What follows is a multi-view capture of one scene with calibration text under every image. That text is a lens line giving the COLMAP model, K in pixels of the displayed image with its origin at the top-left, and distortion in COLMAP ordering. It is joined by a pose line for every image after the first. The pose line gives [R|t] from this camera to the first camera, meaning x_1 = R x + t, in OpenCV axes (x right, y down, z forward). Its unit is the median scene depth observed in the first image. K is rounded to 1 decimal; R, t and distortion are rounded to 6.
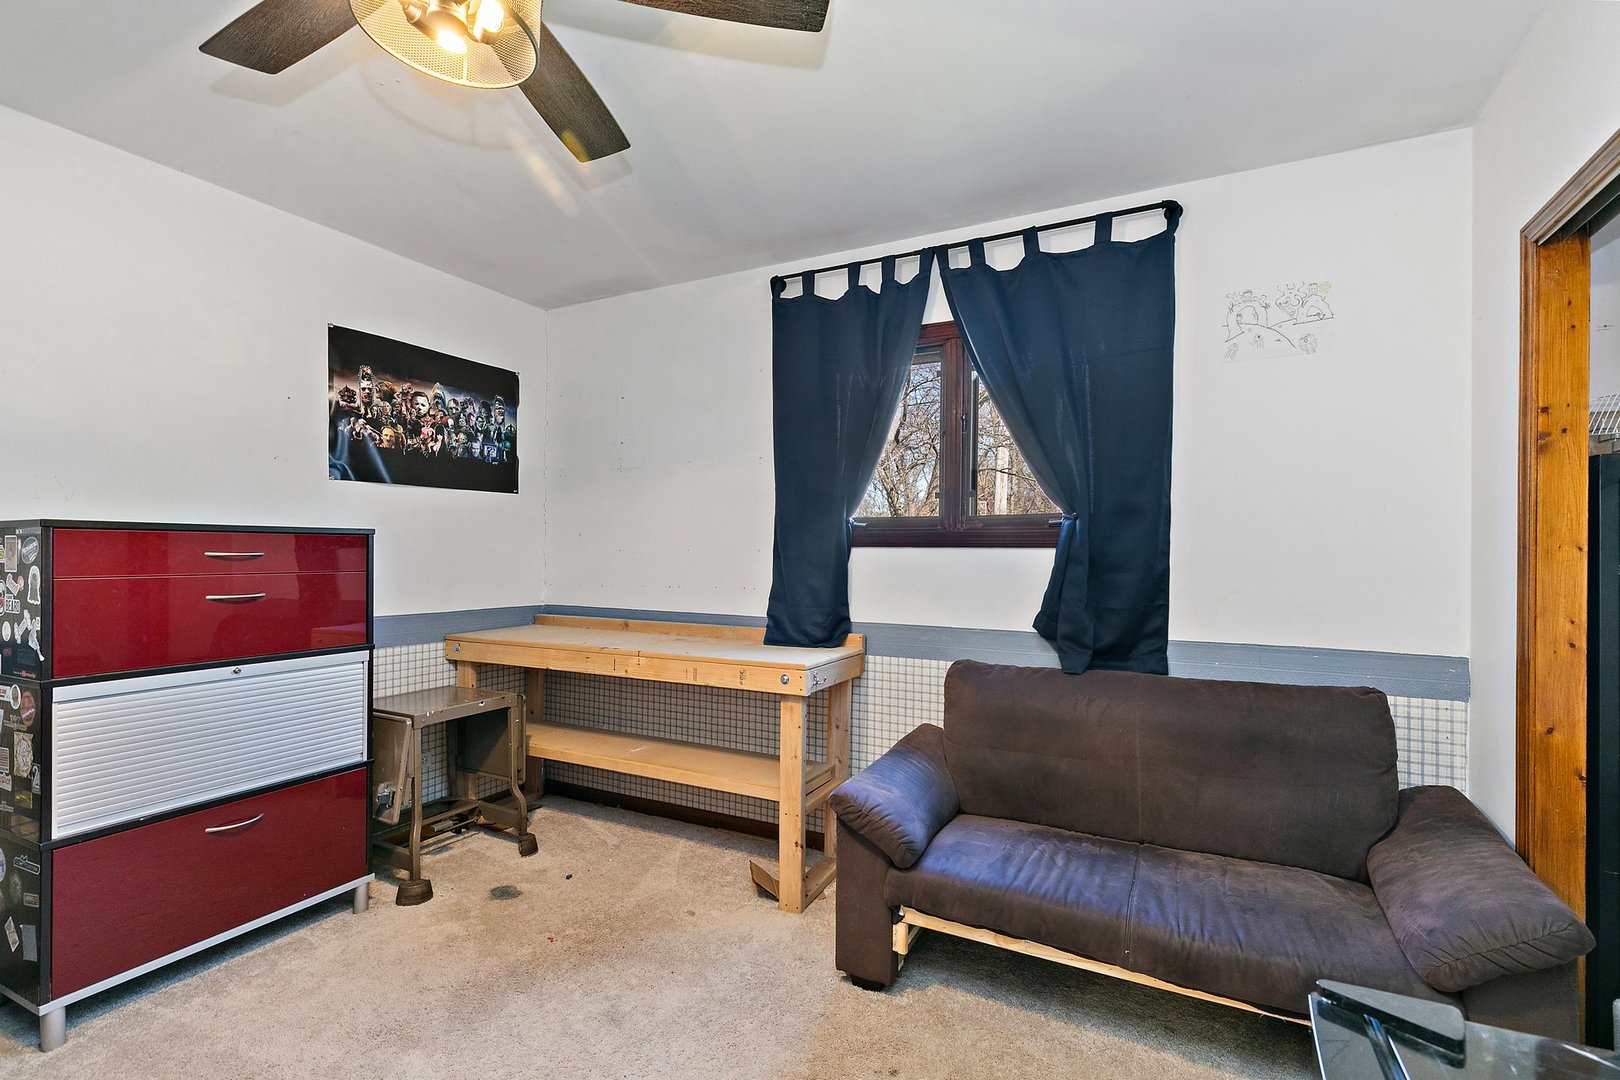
lens RADIAL K [[738.4, 0, 811.0], [0, 738.4, 556.4], [0, 0, 1]] dist [0.002584, 0.000360]
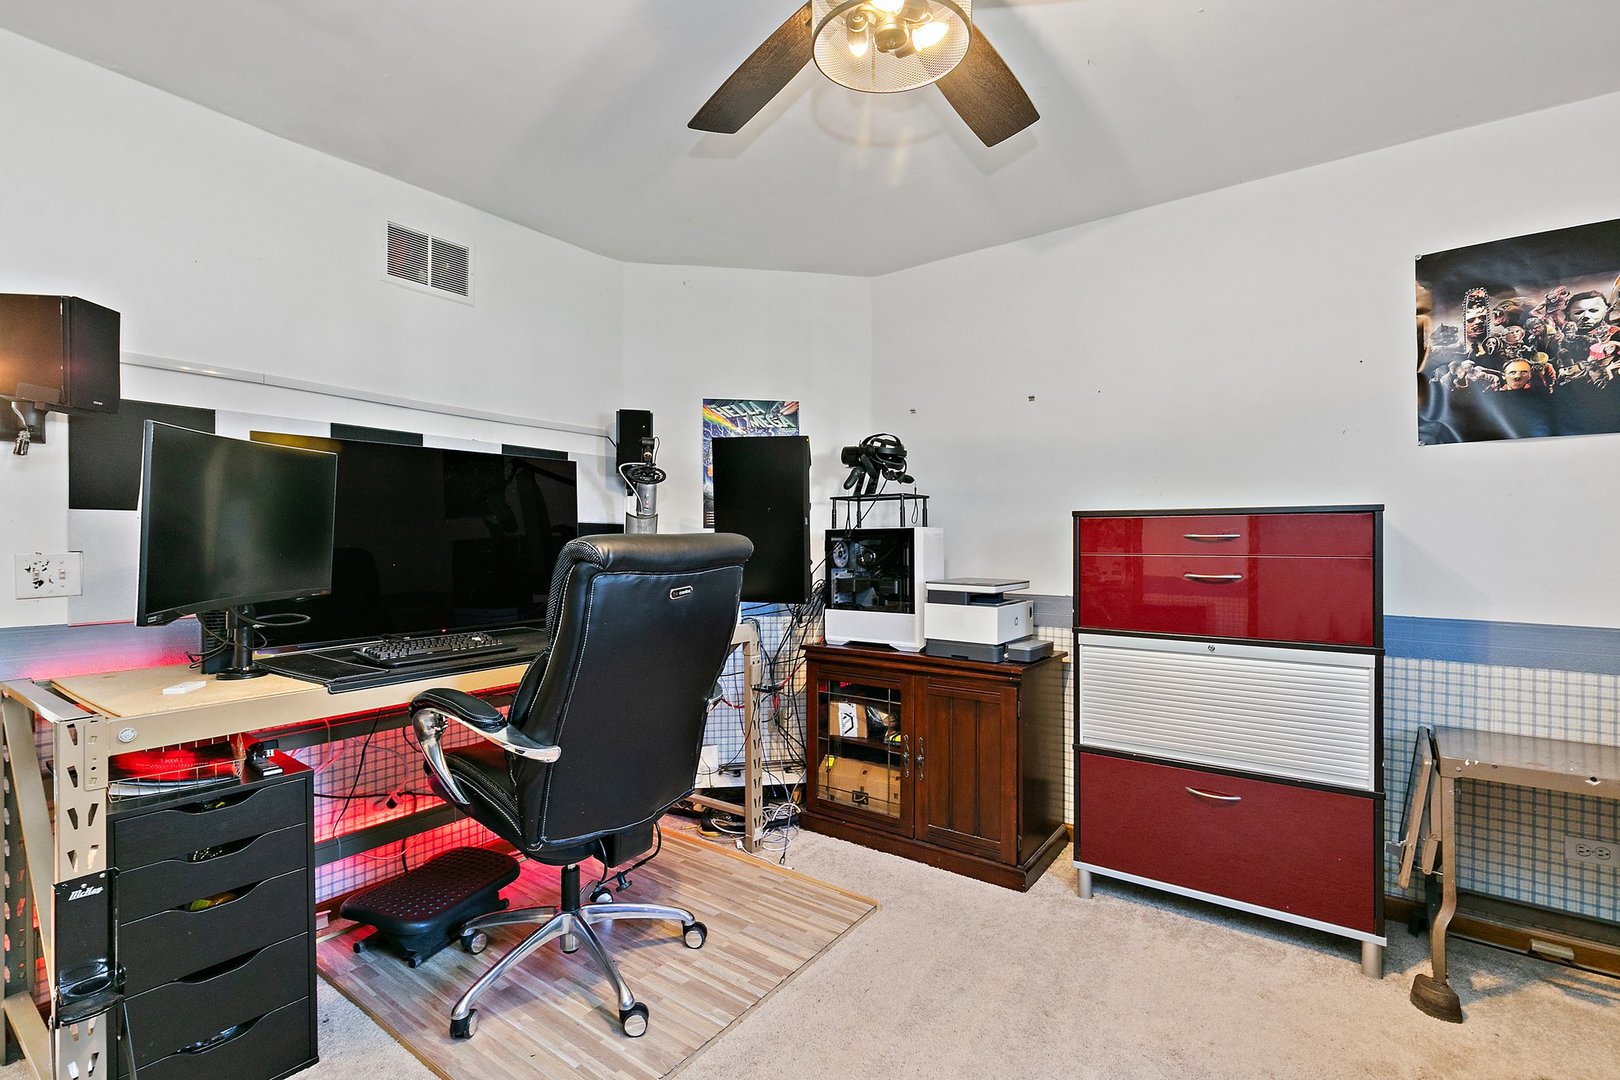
lens RADIAL K [[731.5, 0, 810.0], [0, 731.5, 540.0], [0, 0, 1]] dist [0.000002, 0.000343]
pose [[-0.157425, -0.002396, -0.987528, 0.244893], [-0.006071, 0.999981, -0.001459, 0.005363], [0.987512, 0.005765, -0.157437, 0.443690]]
